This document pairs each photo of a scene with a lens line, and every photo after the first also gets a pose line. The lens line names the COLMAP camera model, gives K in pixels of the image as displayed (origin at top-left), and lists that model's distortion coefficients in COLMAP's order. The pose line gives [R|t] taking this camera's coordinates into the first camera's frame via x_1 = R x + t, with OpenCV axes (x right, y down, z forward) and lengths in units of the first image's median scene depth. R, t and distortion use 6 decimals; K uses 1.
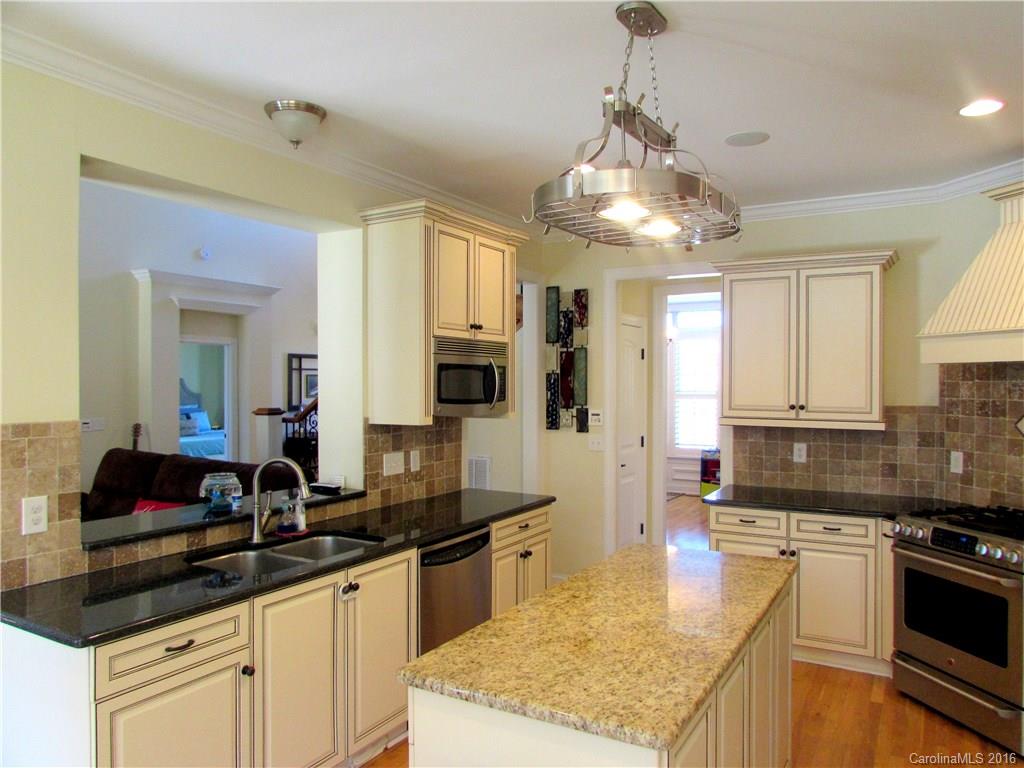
lens RADIAL K [[724.4, 0, 512.8], [0, 724.4, 389.6], [0, 0, 1]] dist [-0.025583, 0.001414]
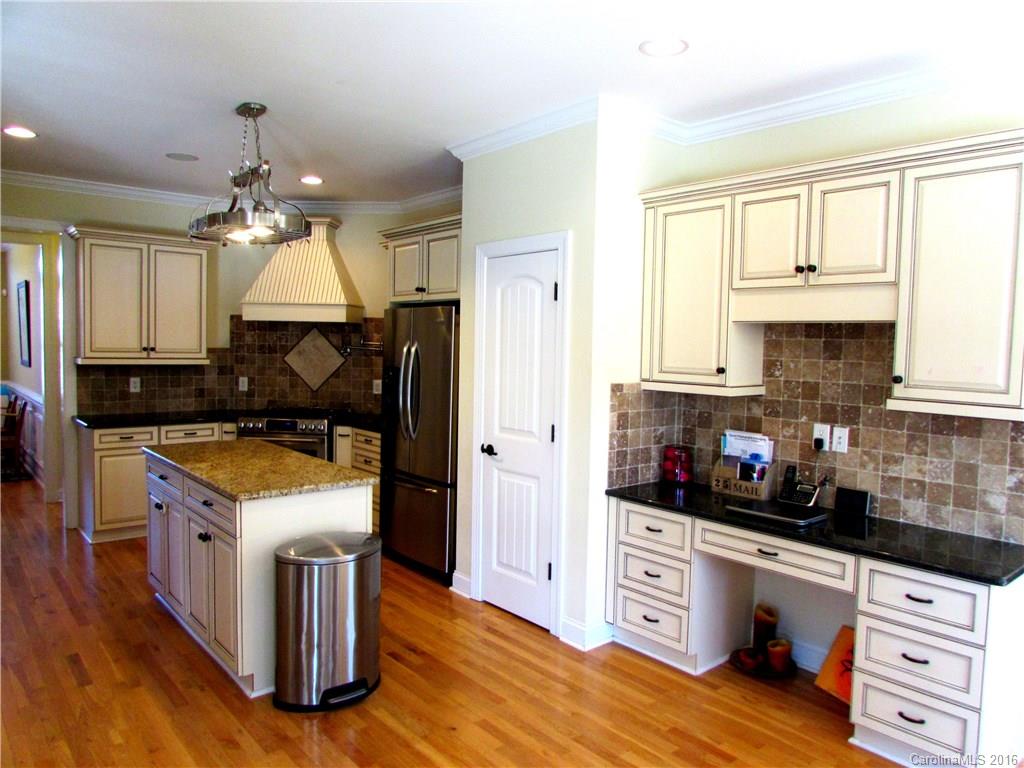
lens RADIAL K [[724.4, 0, 514.1], [0, 724.4, 383.5], [0, 0, 1]] dist [-0.025583, 0.001414]
pose [[0.349007, -0.049415, 0.935816, -0.624496], [-0.010691, 0.998334, 0.056703, 0.005356], [-0.937059, -0.029795, 0.347897, -0.090547]]
